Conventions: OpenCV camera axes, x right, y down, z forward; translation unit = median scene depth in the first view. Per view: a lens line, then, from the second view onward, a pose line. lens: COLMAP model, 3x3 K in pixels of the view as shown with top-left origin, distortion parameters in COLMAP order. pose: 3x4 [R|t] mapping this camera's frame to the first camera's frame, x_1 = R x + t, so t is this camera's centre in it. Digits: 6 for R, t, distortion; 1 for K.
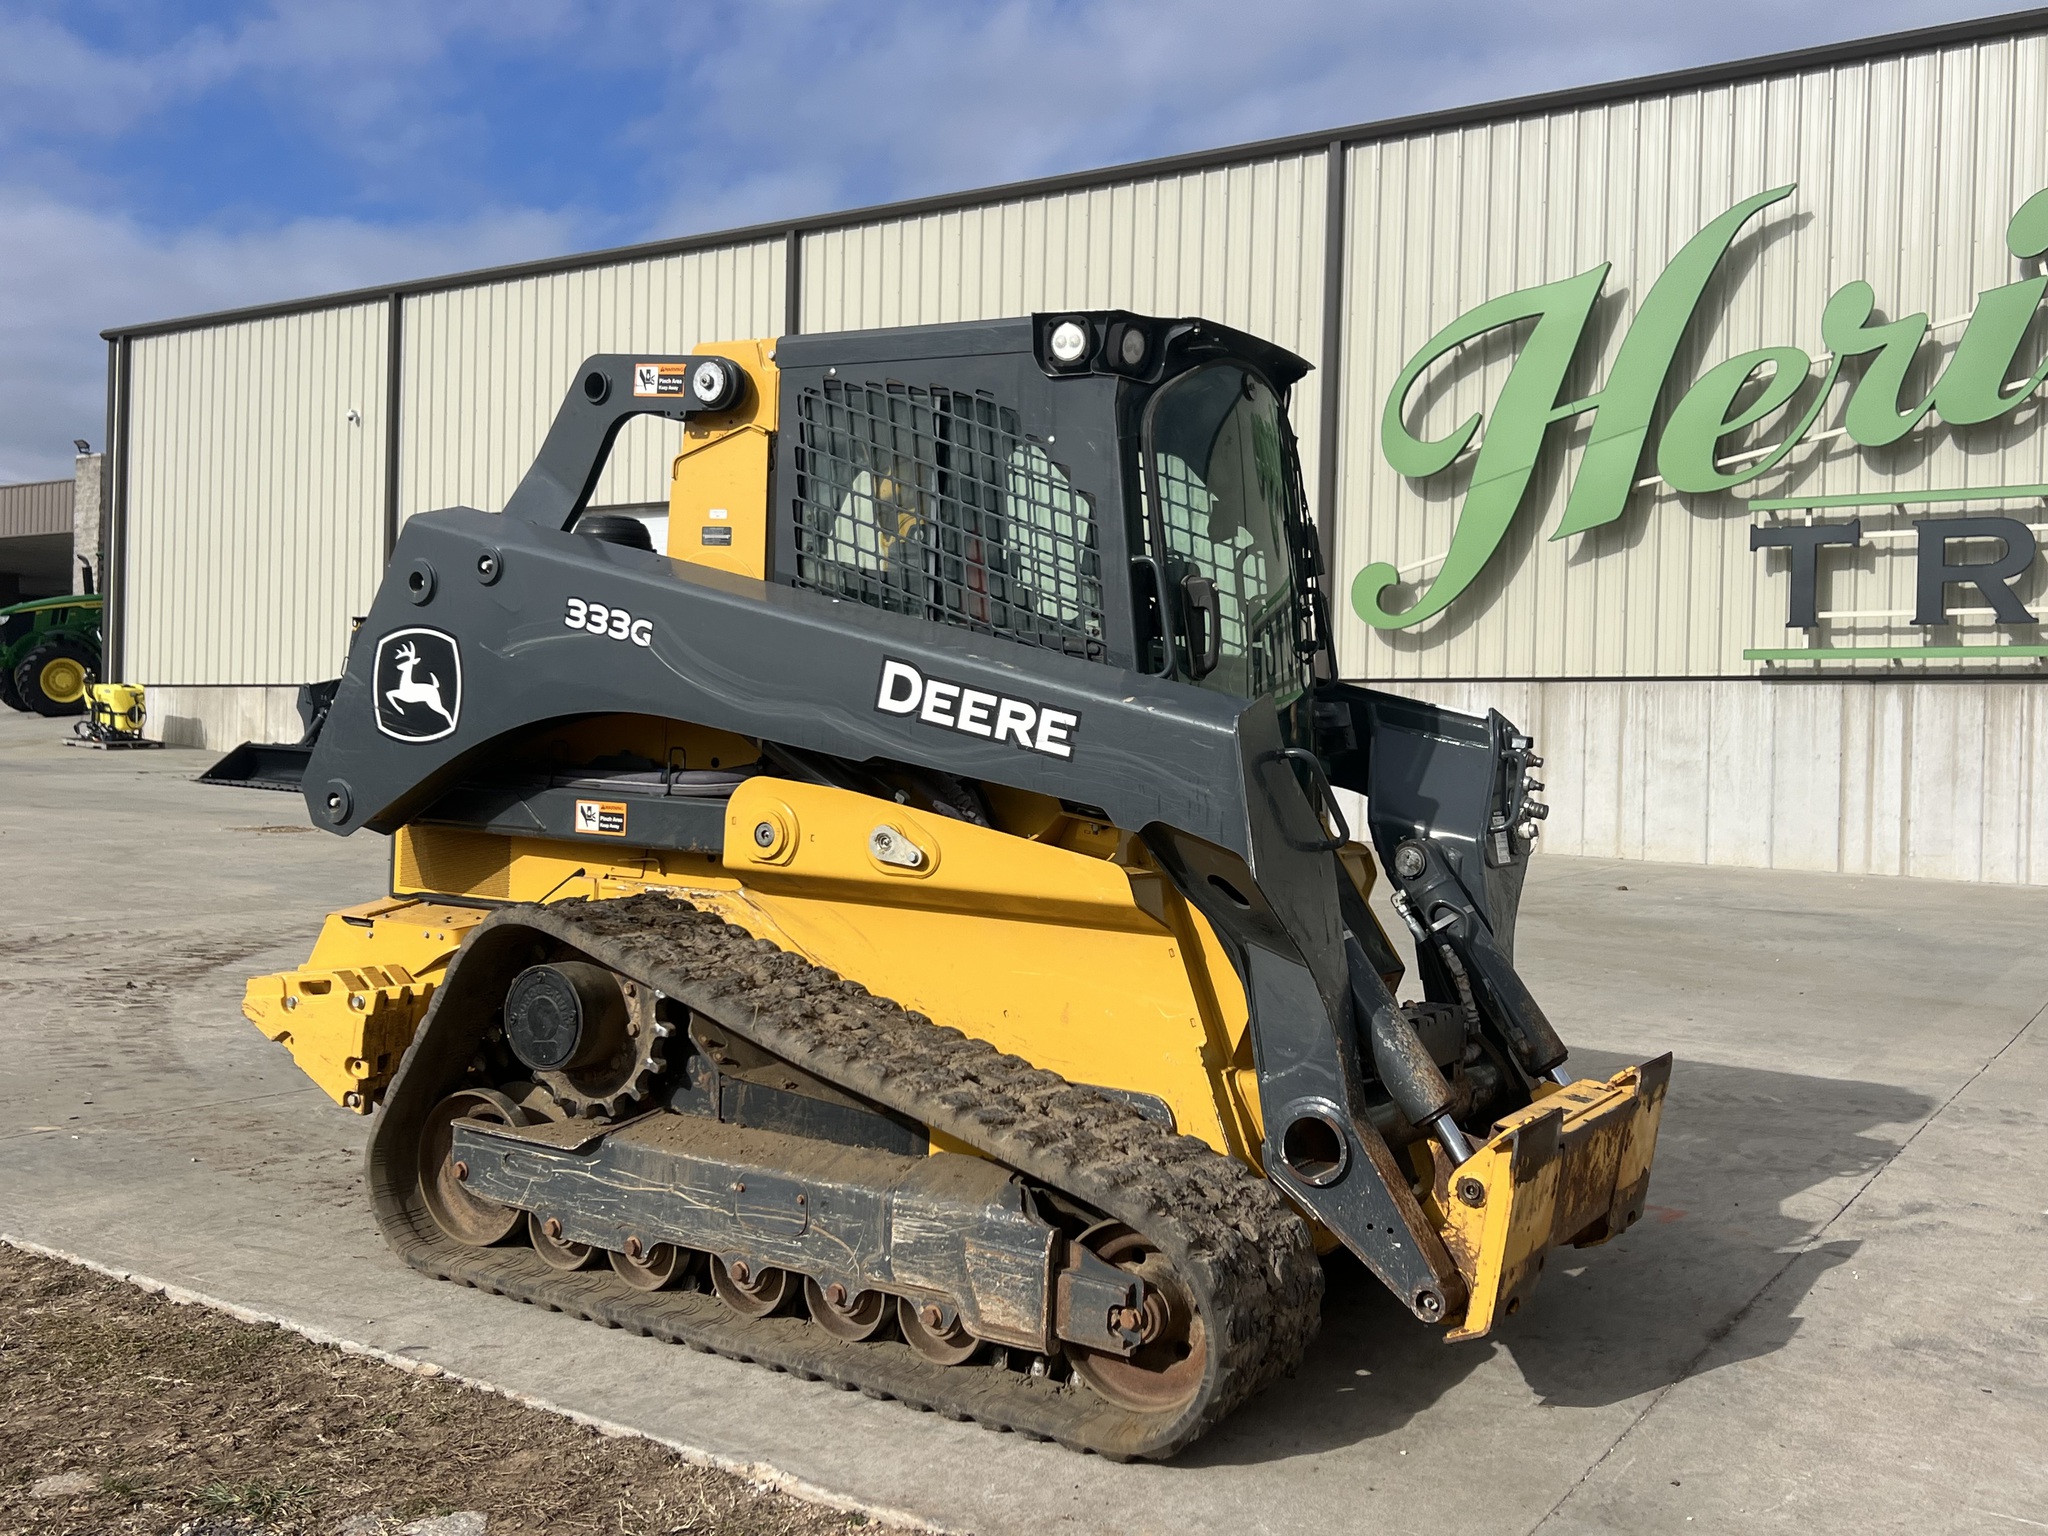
lens RADIAL K [[1981.5, 0, 1012.2], [0, 1981.5, 755.0], [0, 0, 1]] dist [0.034821, 0.000000]
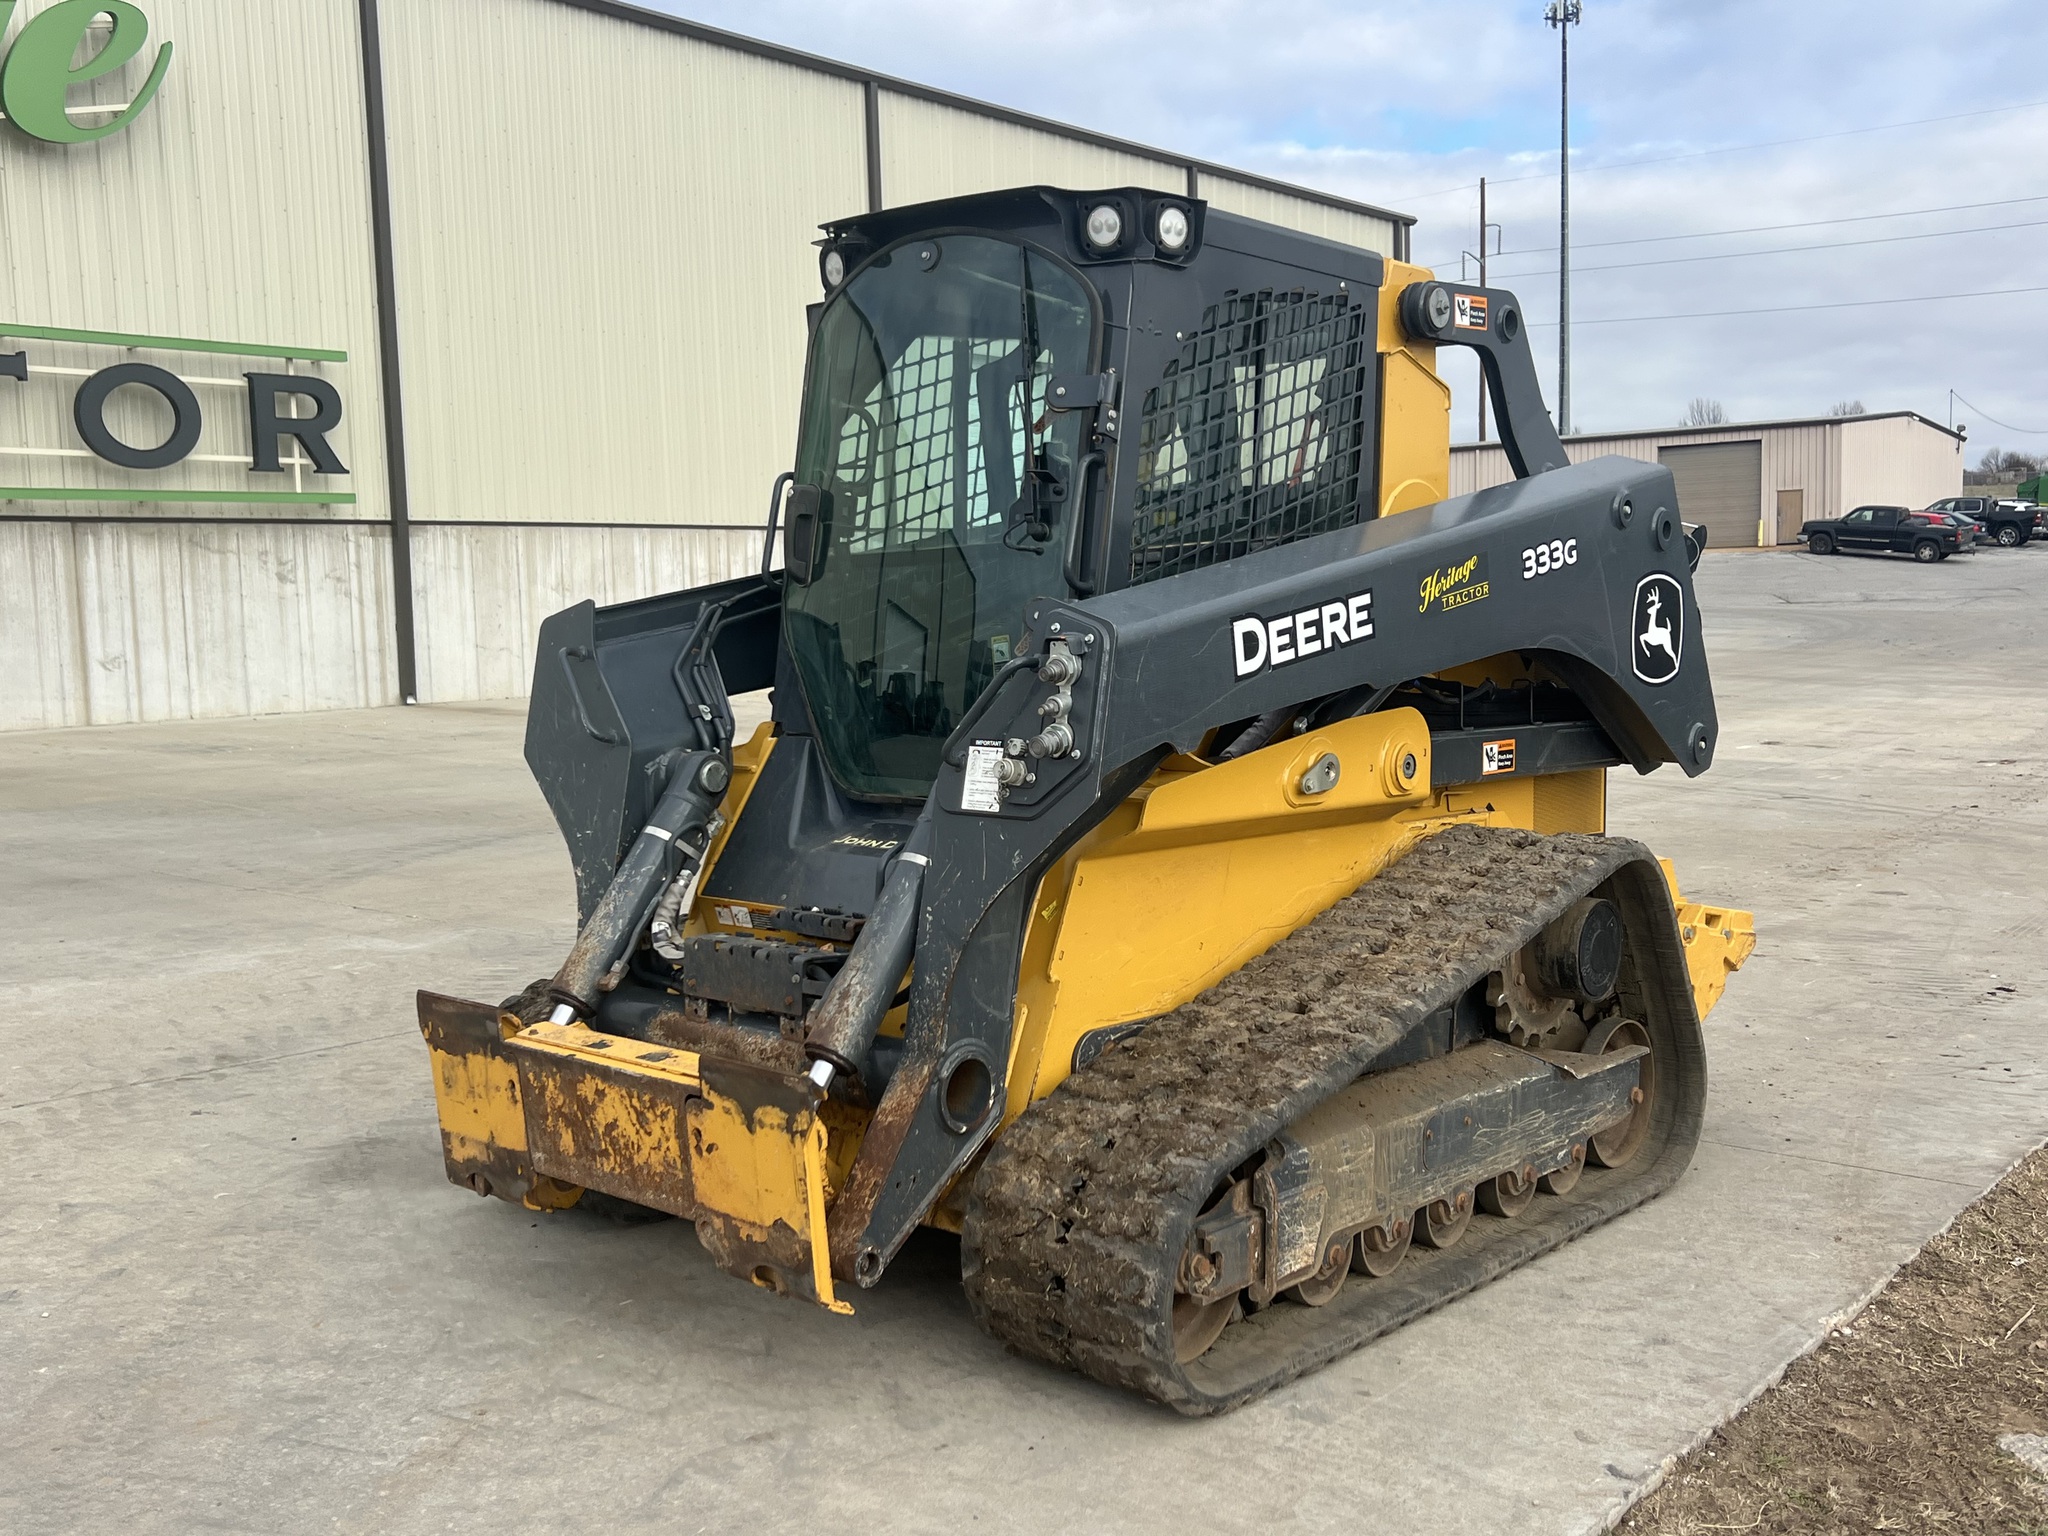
lens RADIAL K [[1981.5, 0, 1034.6], [0, 1981.5, 763.9], [0, 0, 1]] dist [0.034821, 0.000000]
pose [[0.109559, -0.115565, 0.987239, -0.900866], [0.021032, 0.993265, 0.113937, -0.064838], [-0.993758, 0.008281, 0.111251, 0.956315]]
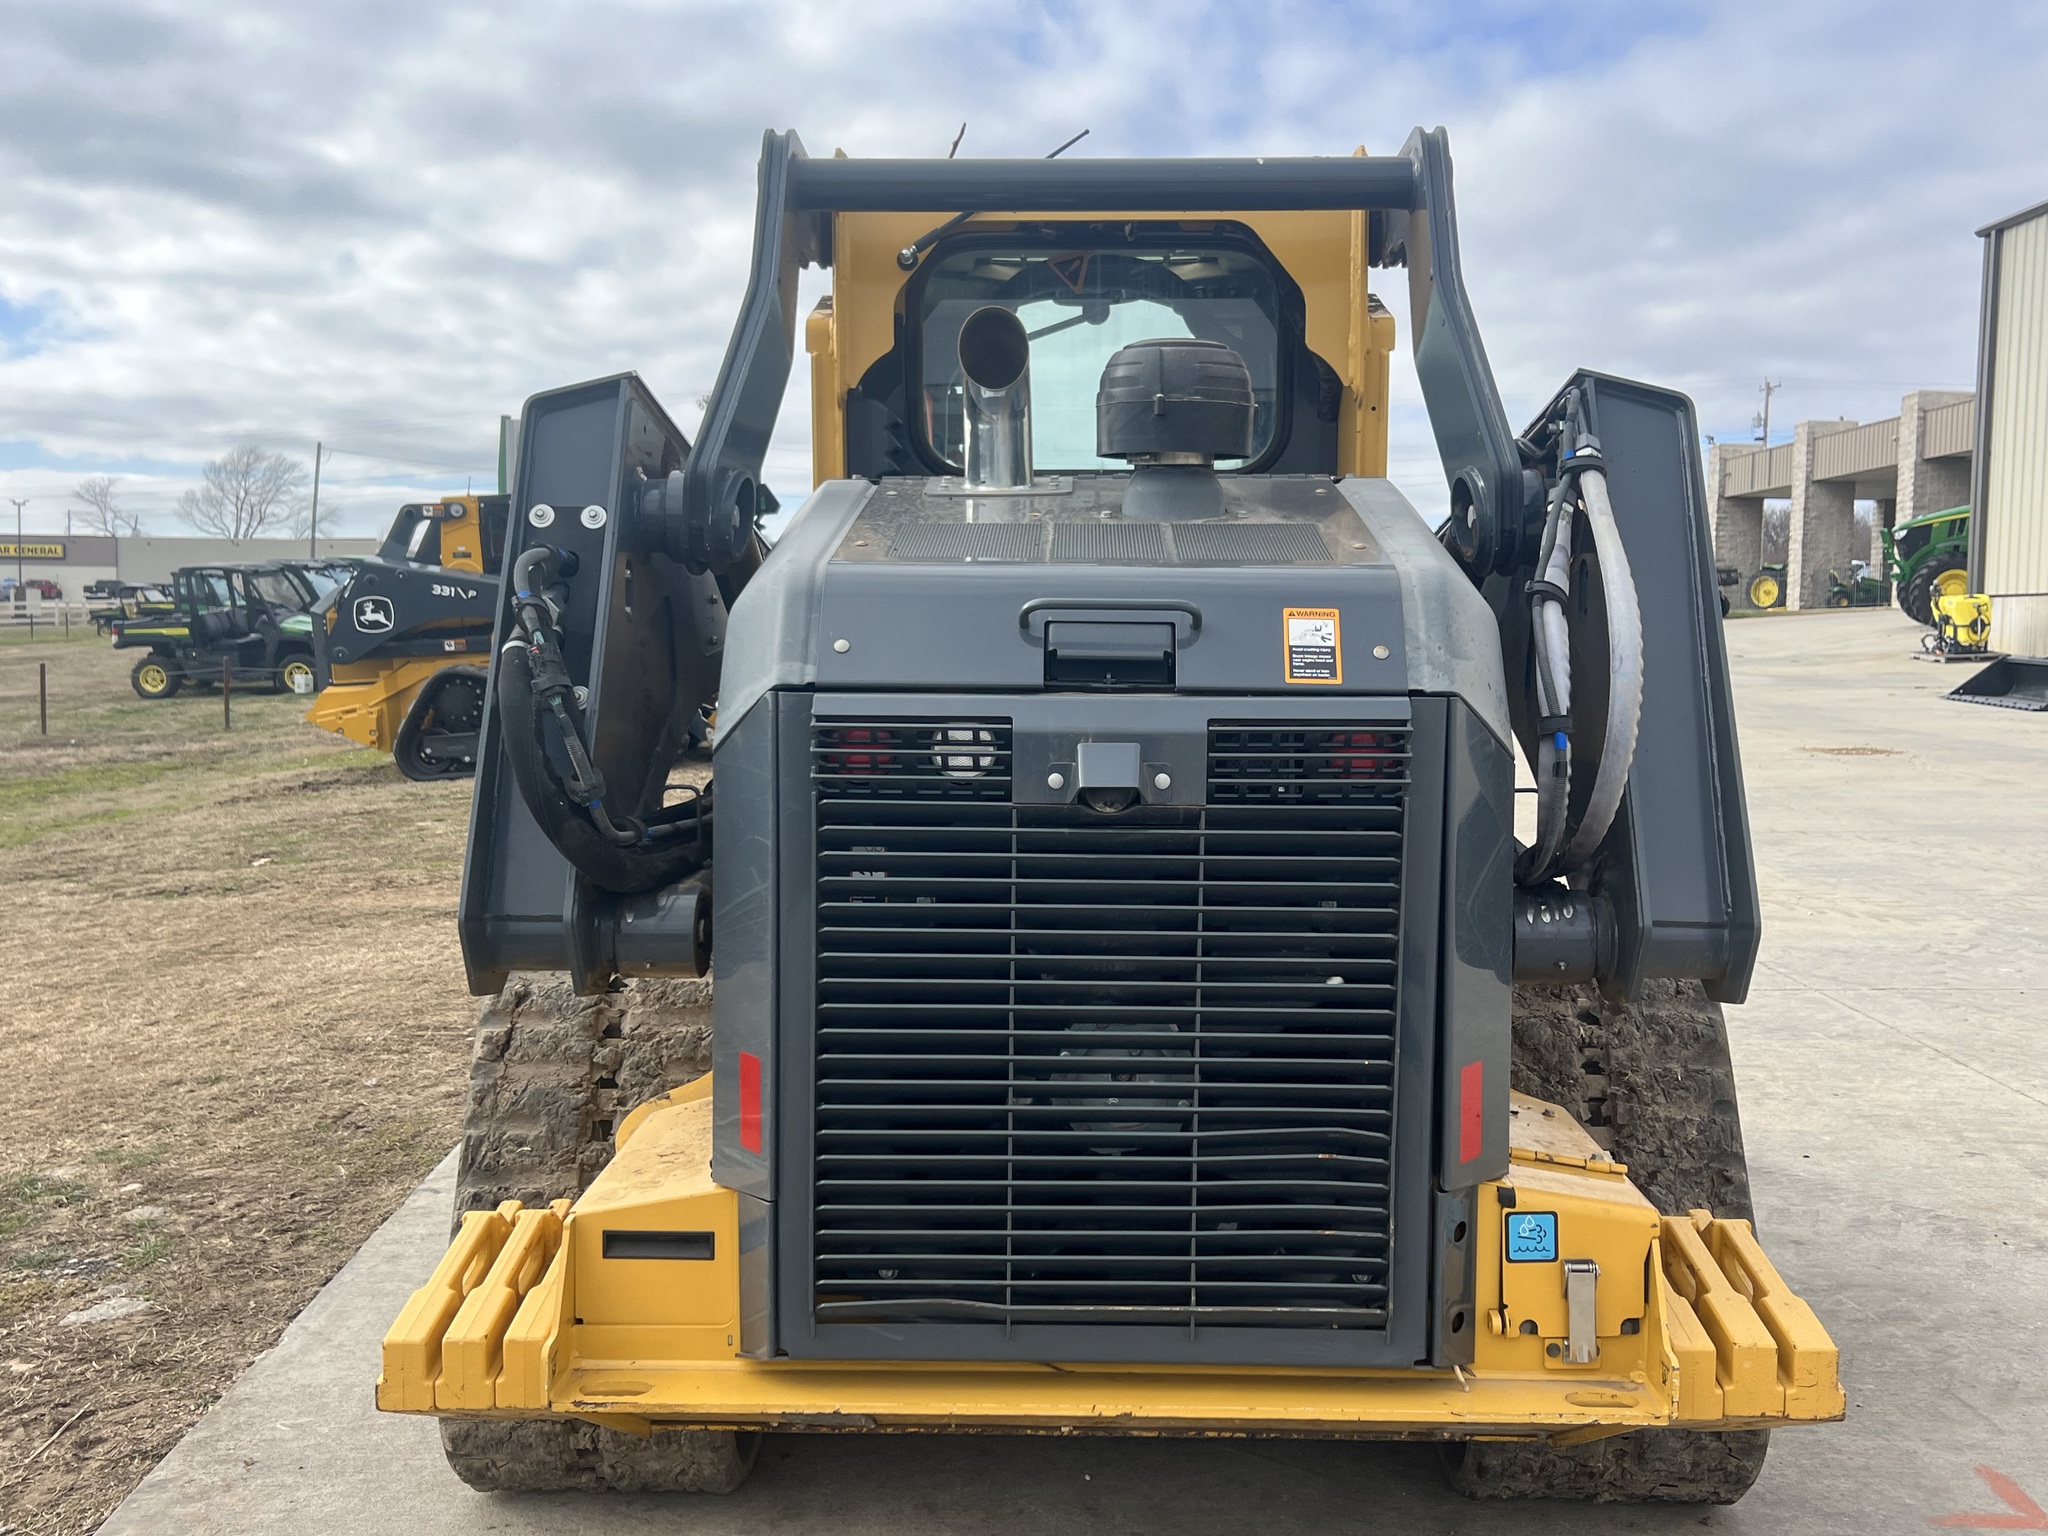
lens RADIAL K [[1981.5, 0, 1029.6], [0, 1981.5, 760.3], [0, 0, 1]] dist [0.034821, 0.000000]
pose [[0.555524, 0.037988, -0.830632, 0.759164], [0.002306, 0.998882, 0.047225, -0.015013], [0.831497, -0.028150, 0.554815, 0.534096]]
